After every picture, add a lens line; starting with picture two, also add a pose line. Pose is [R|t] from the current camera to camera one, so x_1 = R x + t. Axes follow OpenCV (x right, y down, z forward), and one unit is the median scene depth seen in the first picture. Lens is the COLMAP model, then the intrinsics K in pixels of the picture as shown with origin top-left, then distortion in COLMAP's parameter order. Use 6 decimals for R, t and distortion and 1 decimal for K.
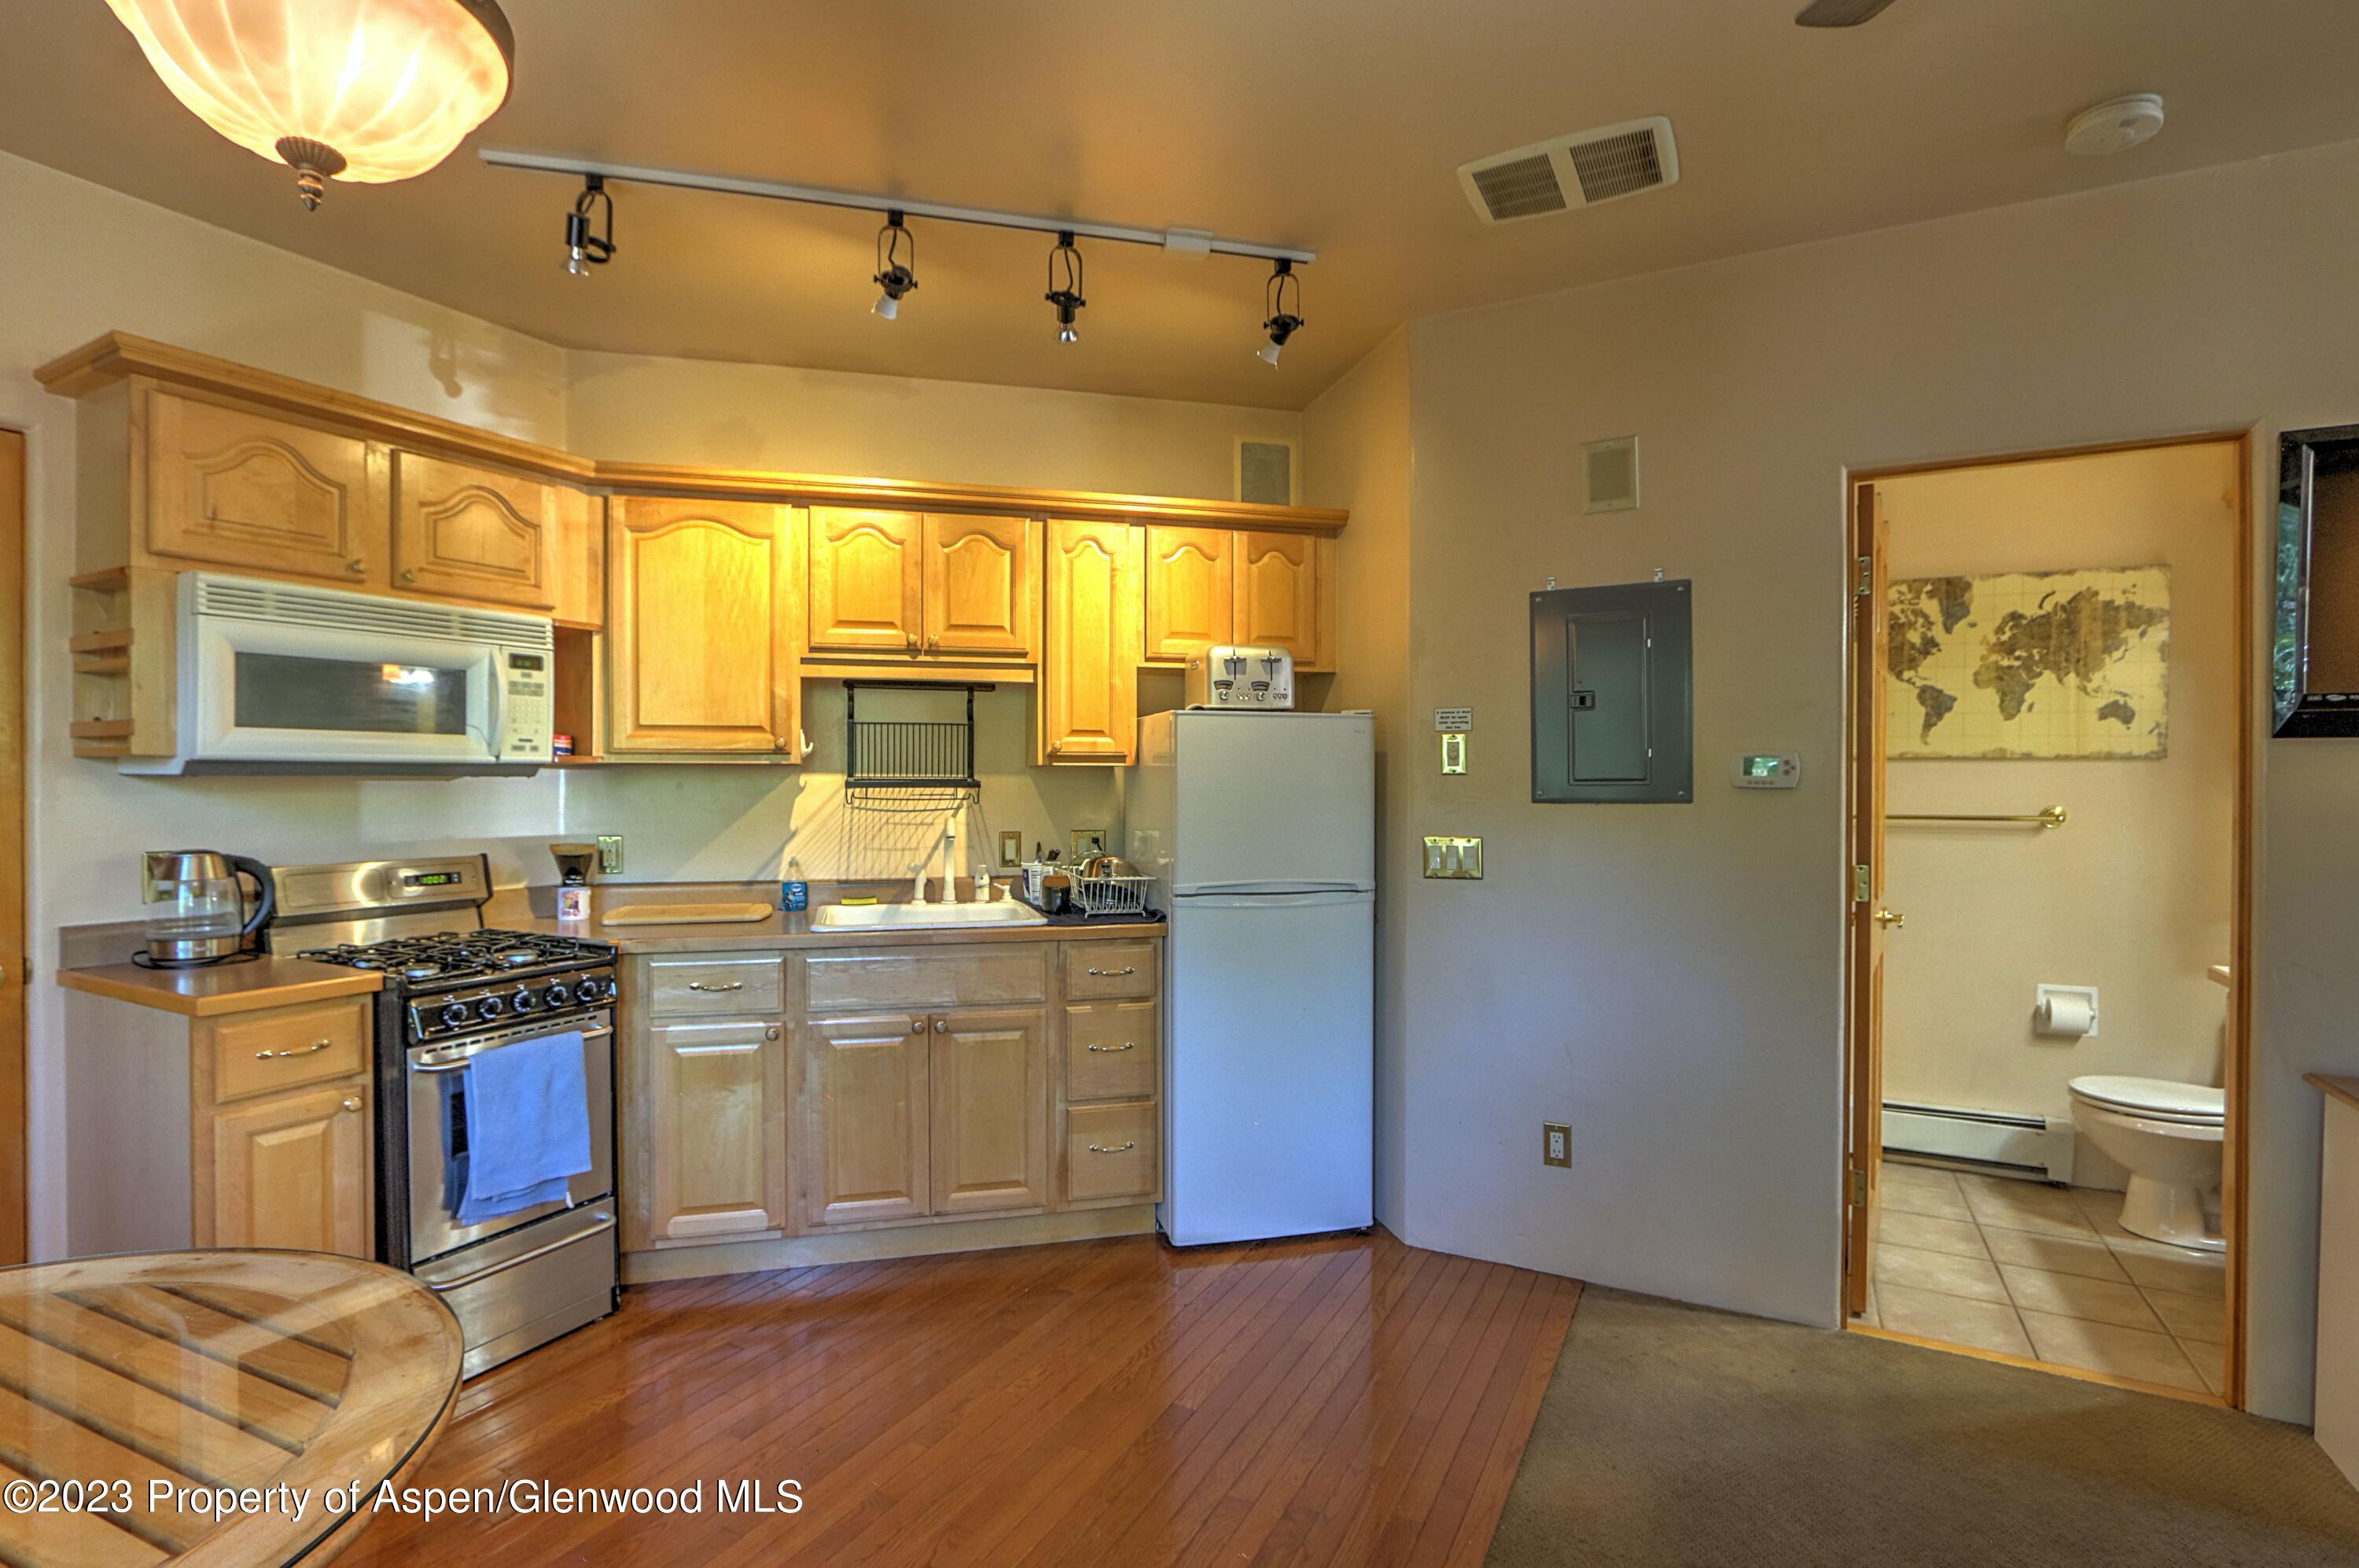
lens RADIAL K [[1097.6, 0, 1164.3], [0, 1097.6, 789.3], [0, 0, 1]] dist [-0.019334, 0.002207]
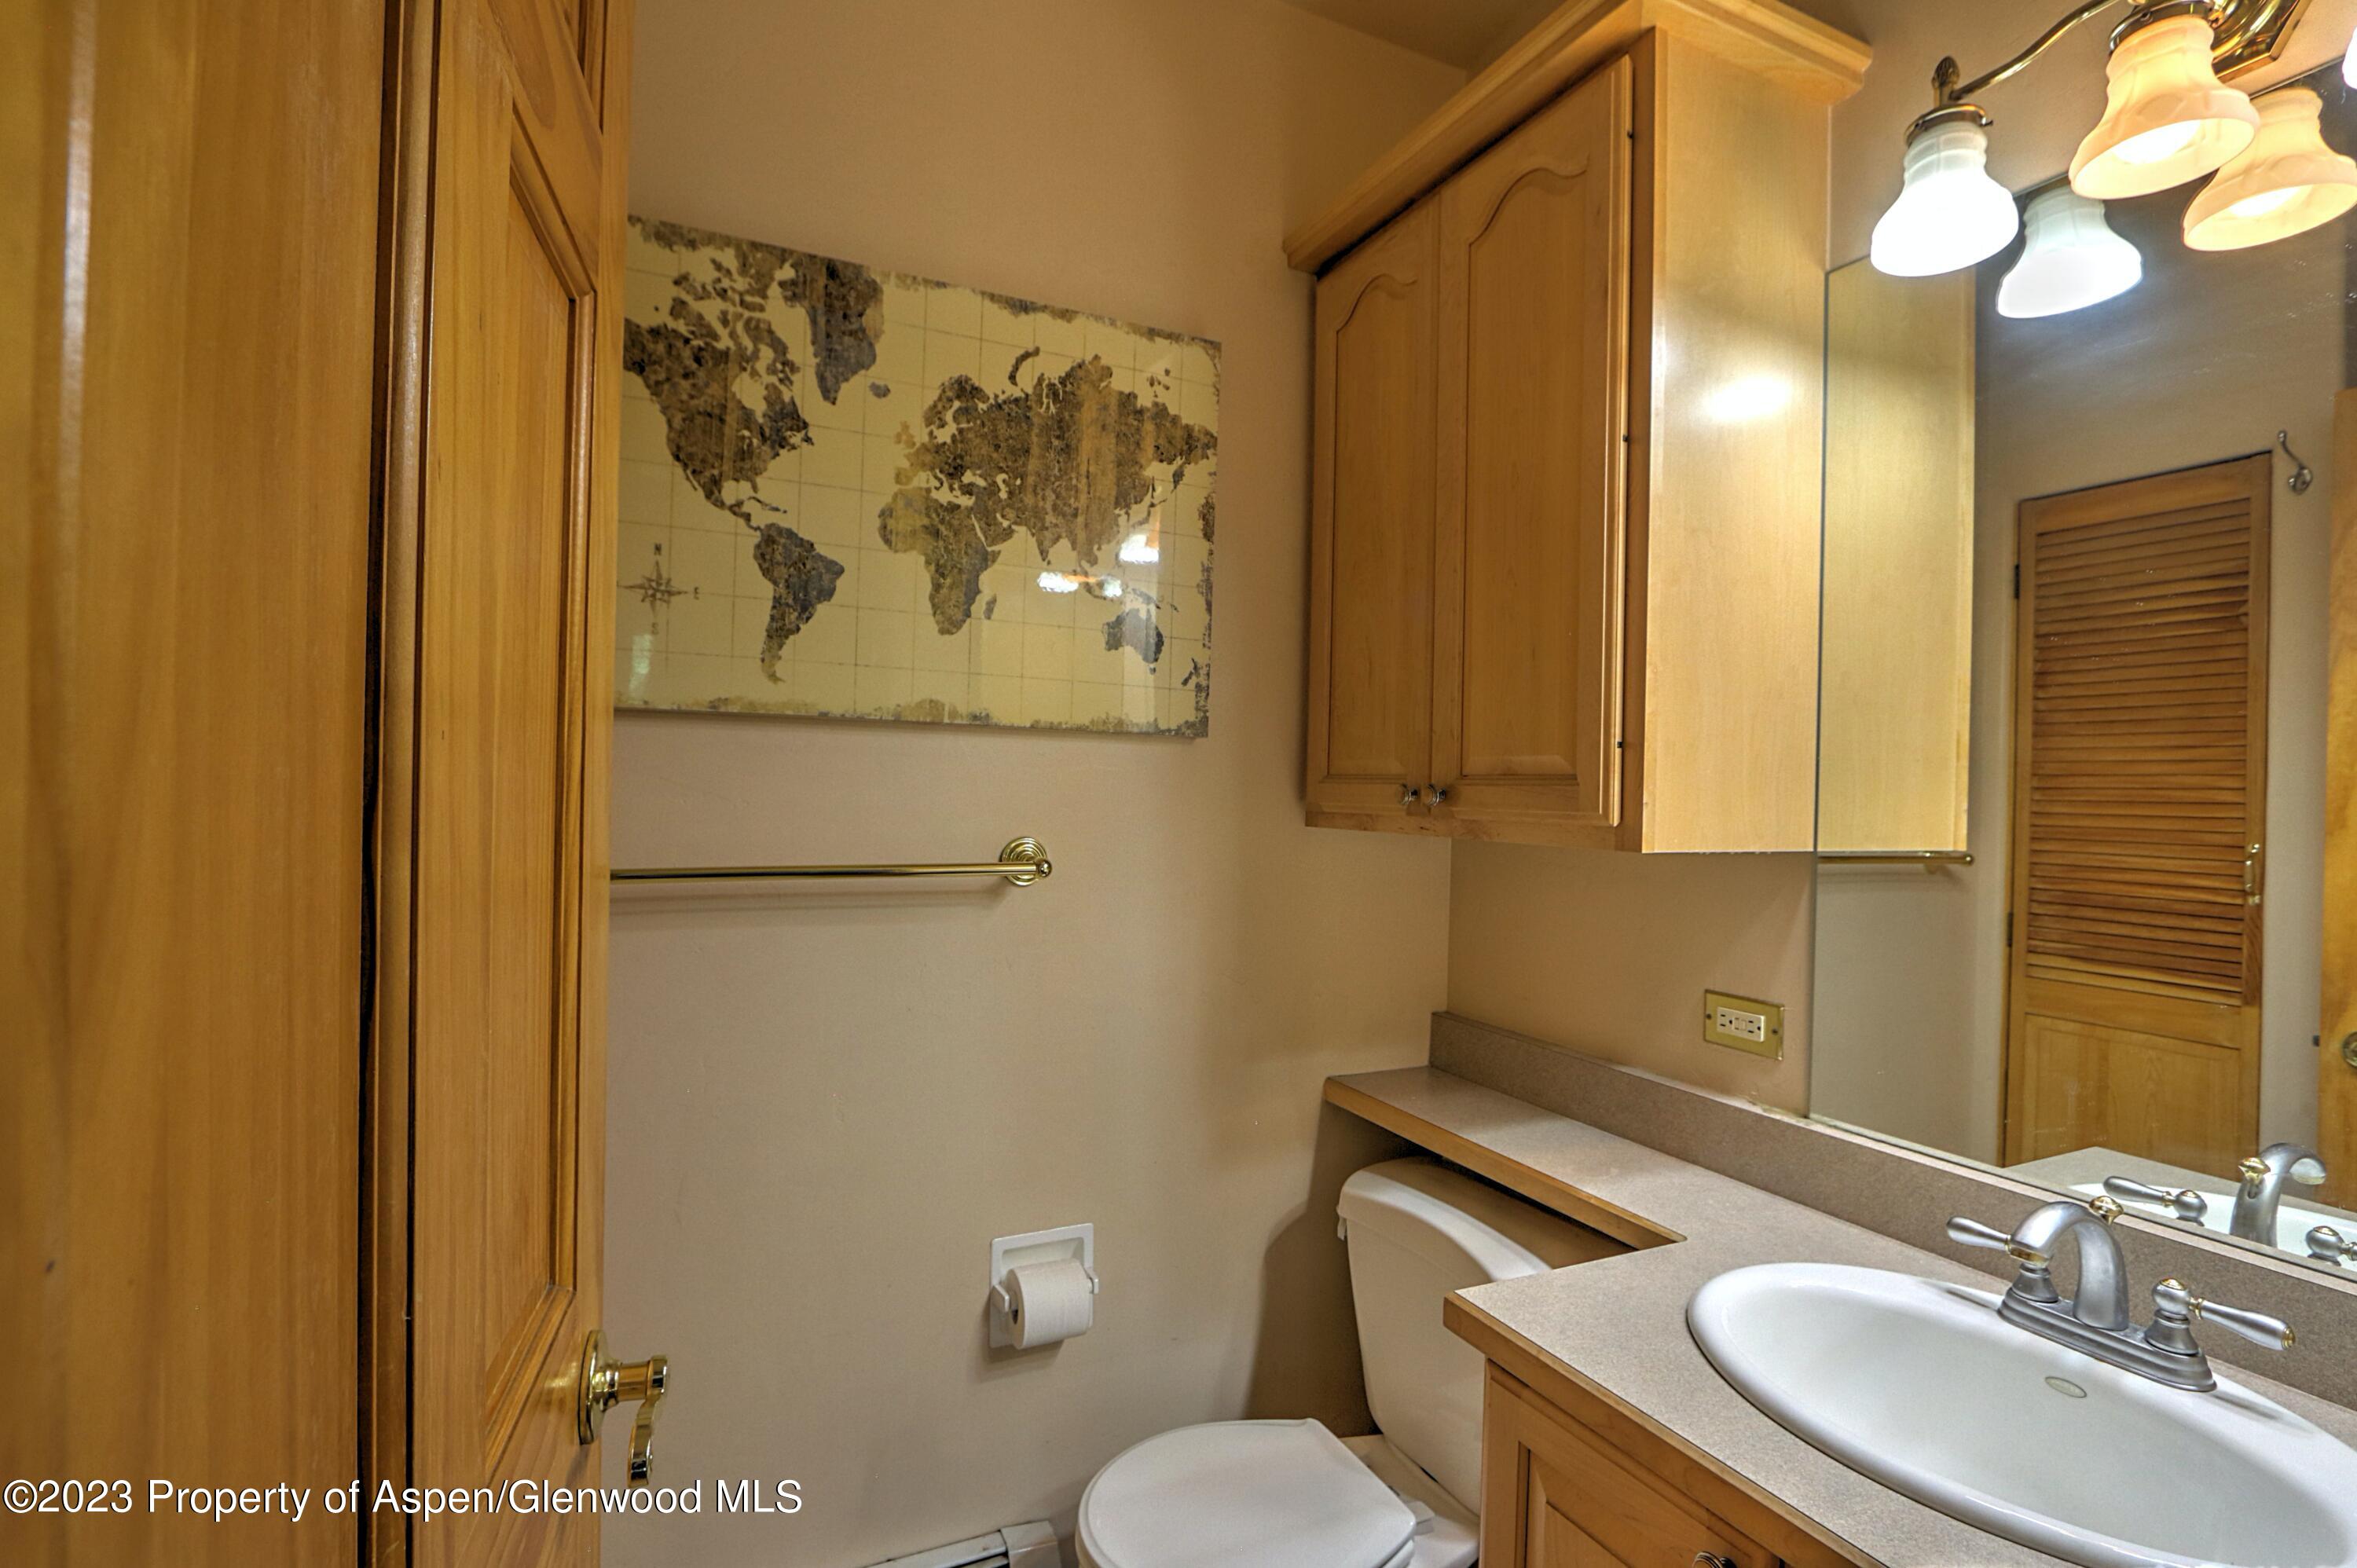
lens RADIAL K [[1096.6, 0, 1169.3], [0, 1096.6, 778.1], [0, 0, 1]] dist [-0.019334, 0.002207]
pose [[0.578510, 0.006545, 0.815649, 0.484365], [-0.013579, 0.999907, 0.001608, -0.010083], [-0.815562, -0.012006, 0.578545, 0.687522]]
